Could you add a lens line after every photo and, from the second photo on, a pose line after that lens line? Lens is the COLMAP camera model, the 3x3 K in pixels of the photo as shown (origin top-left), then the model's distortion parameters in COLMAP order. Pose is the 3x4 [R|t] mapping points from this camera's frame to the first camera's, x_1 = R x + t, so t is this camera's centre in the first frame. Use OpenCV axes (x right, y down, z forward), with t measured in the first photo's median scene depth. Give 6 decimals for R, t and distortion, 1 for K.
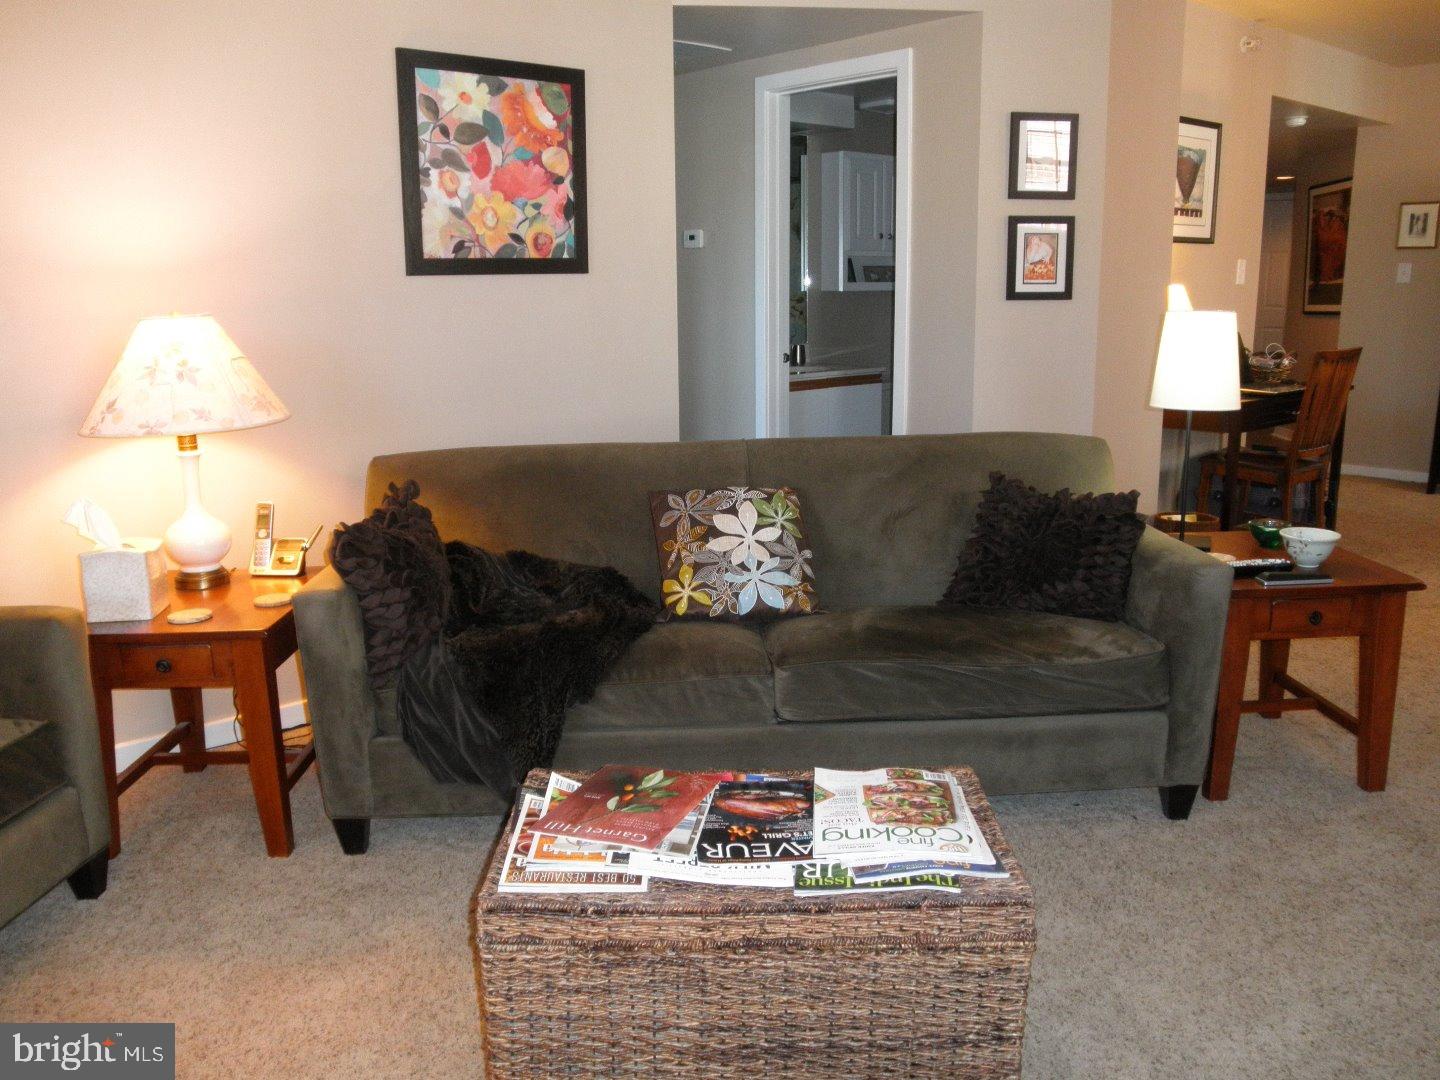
lens RADIAL K [[1193.3, 0, 724.9], [0, 1193.3, 539.1], [0, 0, 1]] dist [-0.106346, 0.084787]
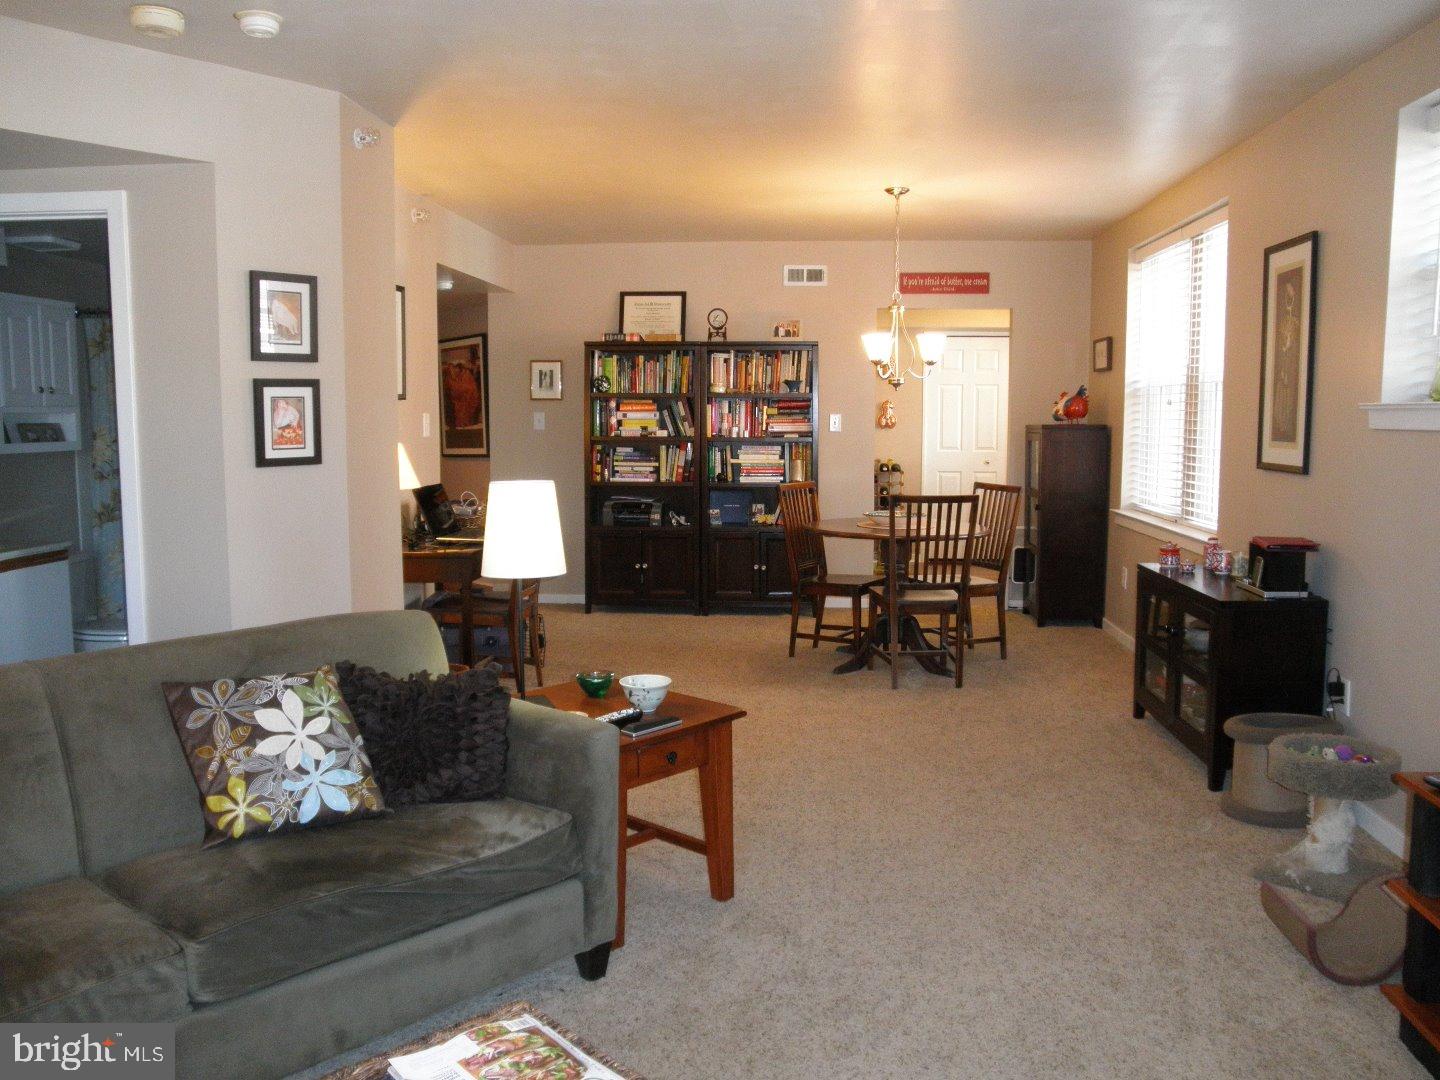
lens RADIAL K [[1193.3, 0, 728.9], [0, 1193.3, 542.4], [0, 0, 1]] dist [-0.106346, 0.084787]
pose [[0.725741, -0.066800, 0.684717, -0.191627], [0.140749, 0.988640, -0.052731, -0.061707], [-0.673416, 0.134642, 0.726899, 0.119329]]
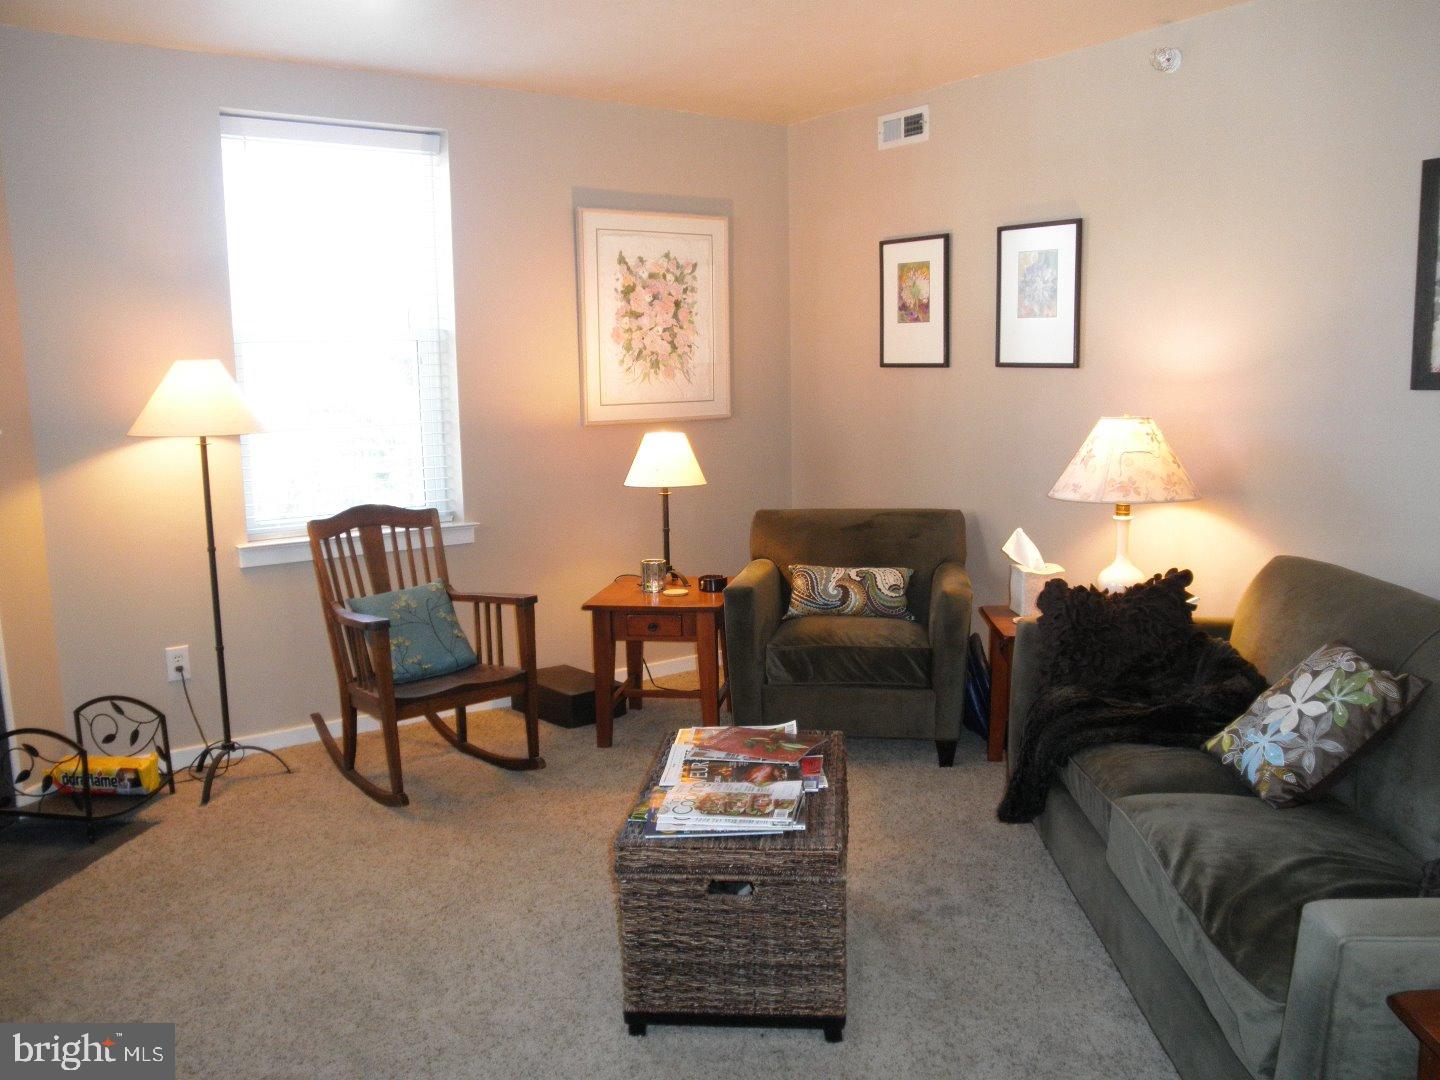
lens RADIAL K [[1193.3, 0, 718.5], [0, 1193.3, 543.0], [0, 0, 1]] dist [-0.106346, 0.084787]
pose [[-0.085710, 0.159255, -0.983510, 0.884407], [-0.196792, 0.964989, 0.173405, -0.181146], [0.976692, 0.208409, -0.051369, 0.603668]]
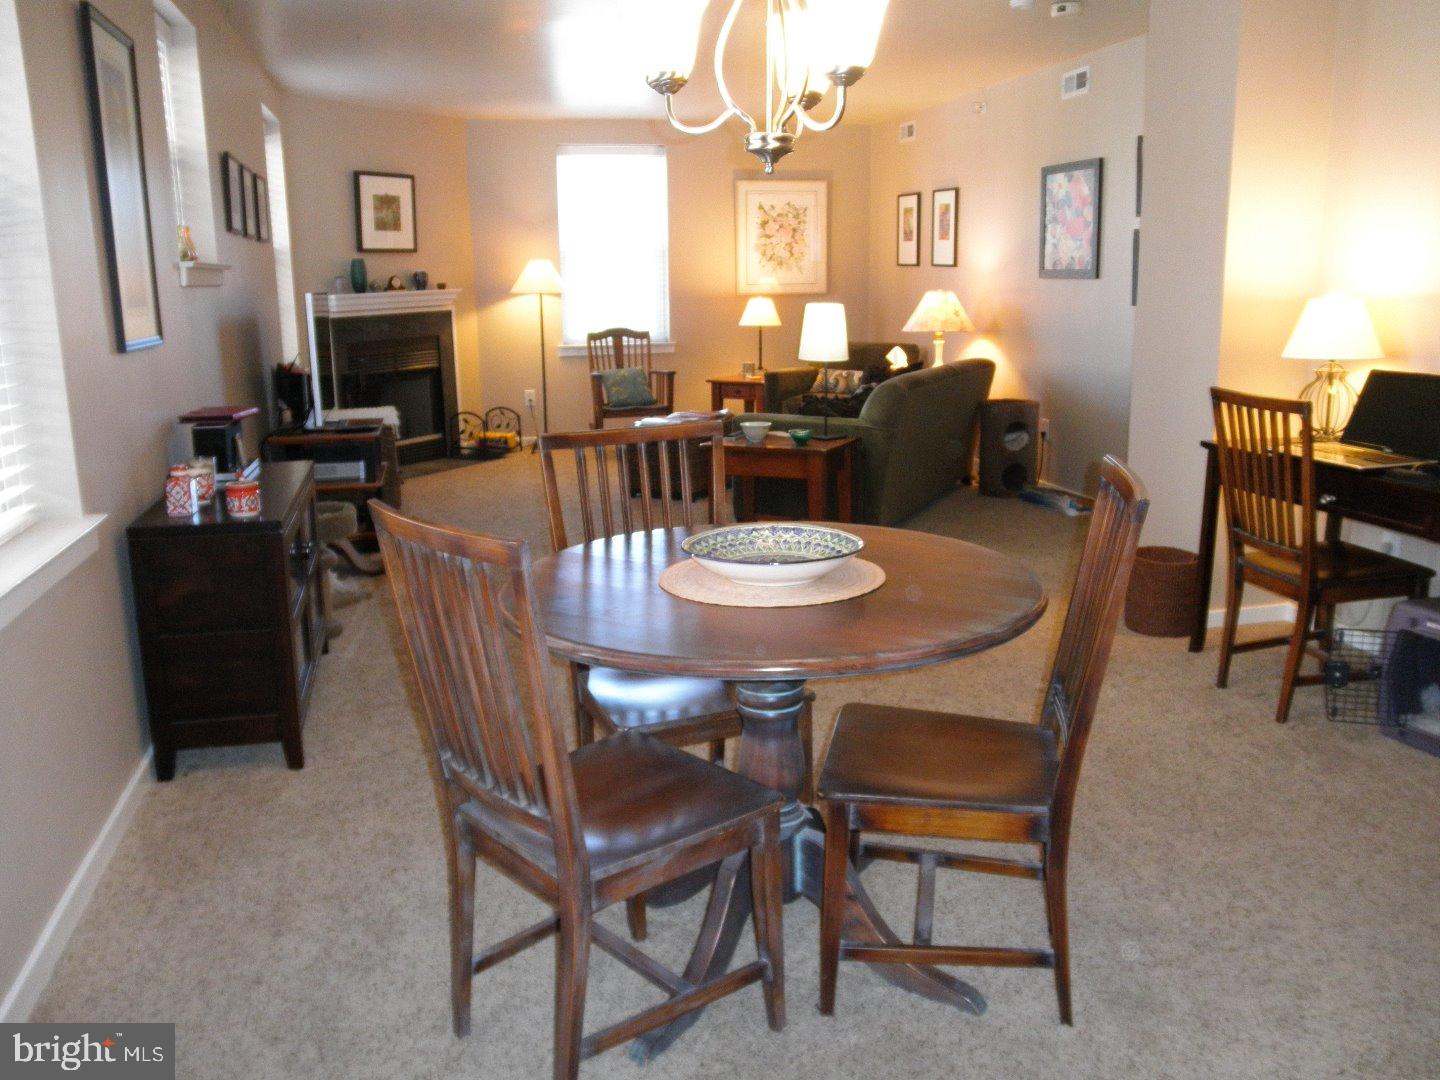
lens RADIAL K [[1193.3, 0, 720.5], [0, 1193.3, 538.3], [0, 0, 1]] dist [-0.106346, 0.084787]
pose [[-0.448315, 0.215321, -0.867555, 2.171592], [-0.175903, 0.930325, 0.321799, -0.428472], [0.876397, 0.296872, -0.379203, 1.677930]]
